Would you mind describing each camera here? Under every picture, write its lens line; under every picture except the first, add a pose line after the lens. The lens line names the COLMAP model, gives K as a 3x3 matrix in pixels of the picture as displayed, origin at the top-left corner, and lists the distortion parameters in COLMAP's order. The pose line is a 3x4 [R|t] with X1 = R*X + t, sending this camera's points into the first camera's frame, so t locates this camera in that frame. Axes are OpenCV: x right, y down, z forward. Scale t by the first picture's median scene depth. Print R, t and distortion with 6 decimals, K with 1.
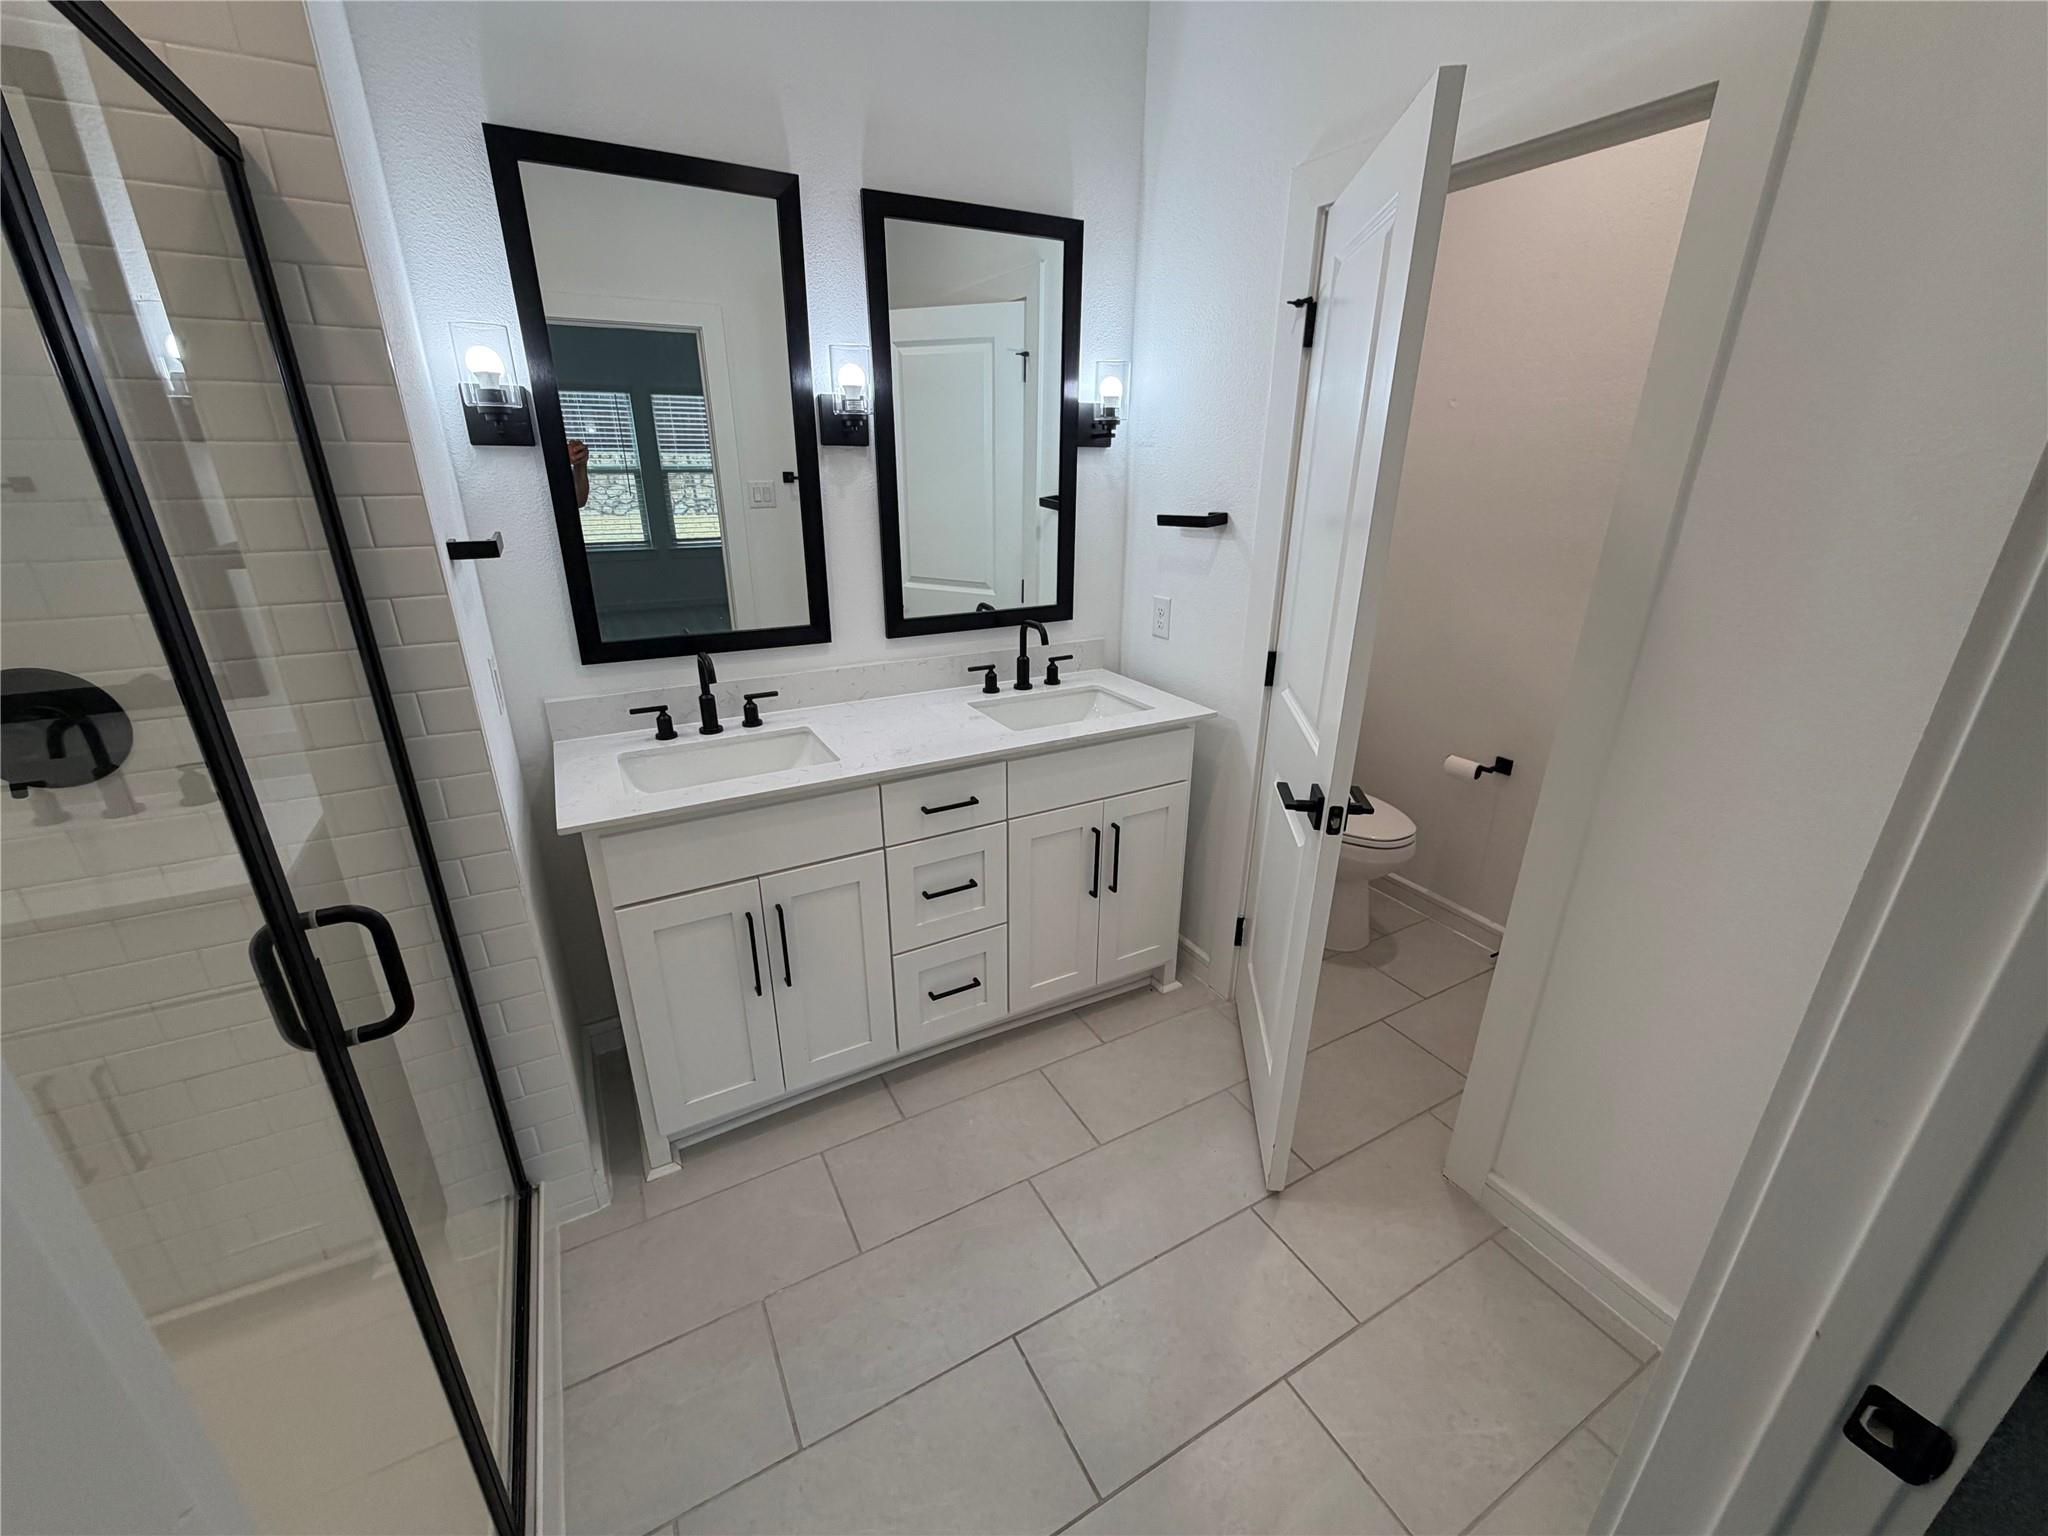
lens RADIAL K [[815.3, 0, 1022.8], [0, 815.3, 766.7], [0, 0, 1]] dist [-0.000053, -0.000385]
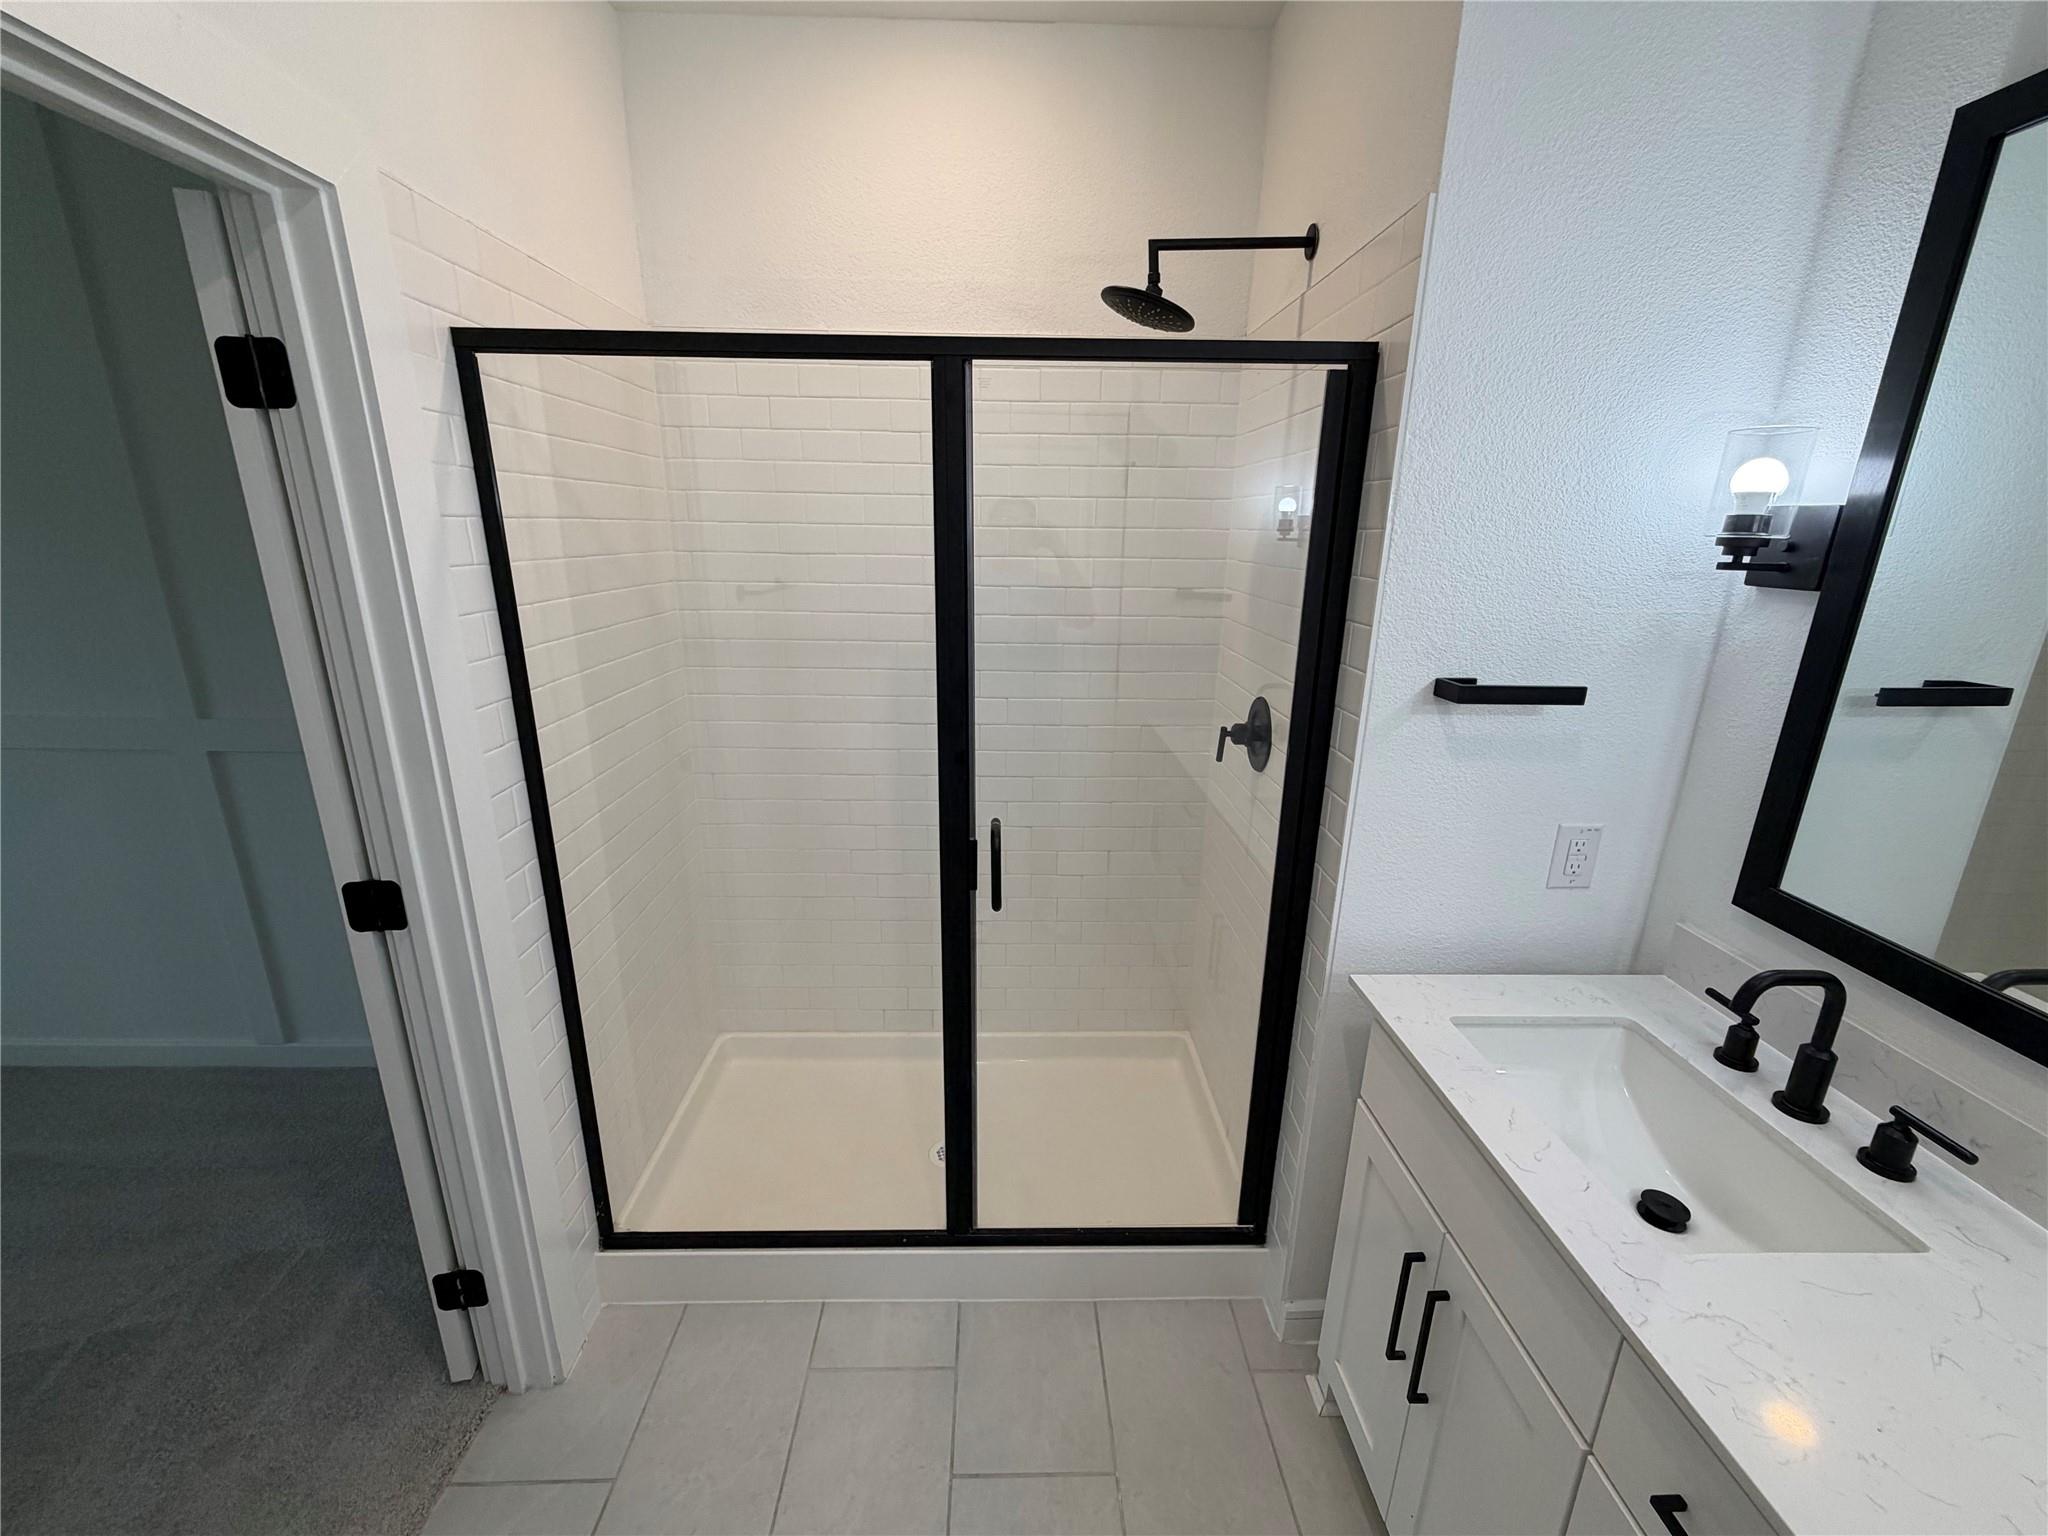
lens RADIAL K [[815.3, 0, 1021.6], [0, 815.3, 771.0], [0, 0, 1]] dist [-0.000053, -0.000385]
pose [[-0.461084, 0.240022, -0.854278, 0.281319], [-0.321762, 0.851977, 0.413042, -0.319110], [0.826965, 0.465321, -0.315603, 0.711703]]
